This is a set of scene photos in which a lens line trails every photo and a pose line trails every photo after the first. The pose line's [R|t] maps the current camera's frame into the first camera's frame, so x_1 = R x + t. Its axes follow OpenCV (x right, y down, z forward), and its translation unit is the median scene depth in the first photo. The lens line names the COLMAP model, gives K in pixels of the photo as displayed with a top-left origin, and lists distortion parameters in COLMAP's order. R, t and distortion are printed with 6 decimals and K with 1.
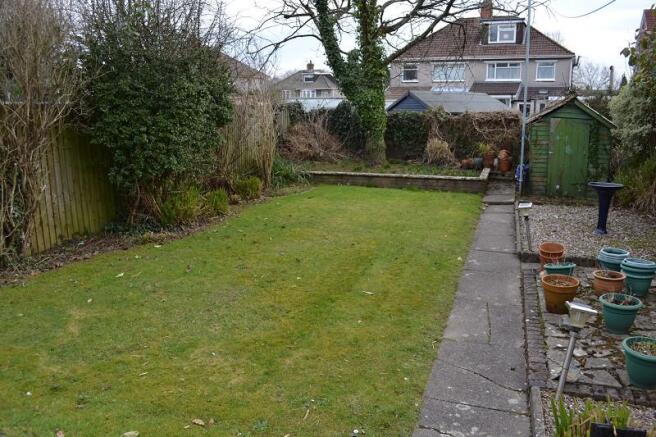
lens RADIAL K [[531.1, 0, 329.3], [0, 531.1, 229.4], [0, 0, 1]] dist [-0.083009, 0.012052]
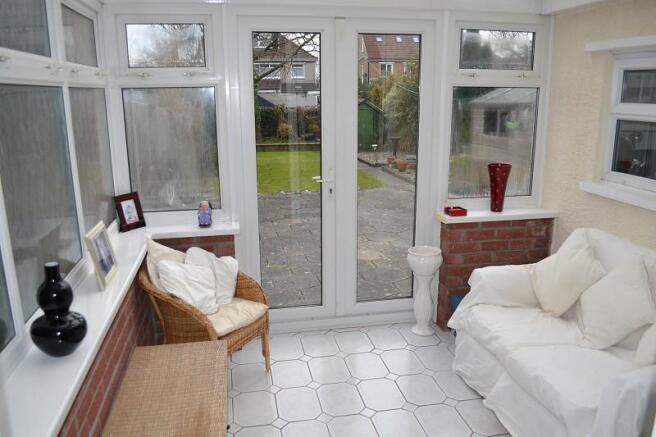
lens RADIAL K [[531.1, 0, 329.3], [0, 531.1, 229.4], [0, 0, 1]] dist [-0.083009, 0.012052]
pose [[0.874826, -0.125033, 0.468024, -0.518785], [0.115790, 0.992084, 0.048603, 0.100487], [-0.470396, 0.011673, 0.882378, -0.568770]]
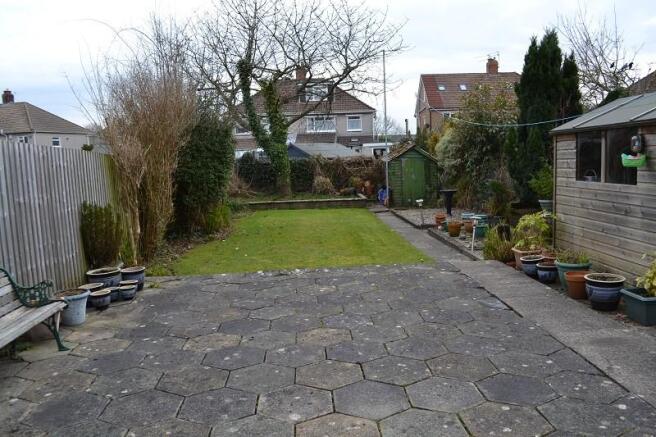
lens RADIAL K [[531.1, 0, 329.3], [0, 531.1, 229.4], [0, 0, 1]] dist [-0.083009, 0.012052]
pose [[0.929321, -0.078313, 0.360875, -0.314123], [0.110984, 0.991305, -0.070683, 0.077388], [-0.352202, 0.105738, 0.929932, -0.339788]]
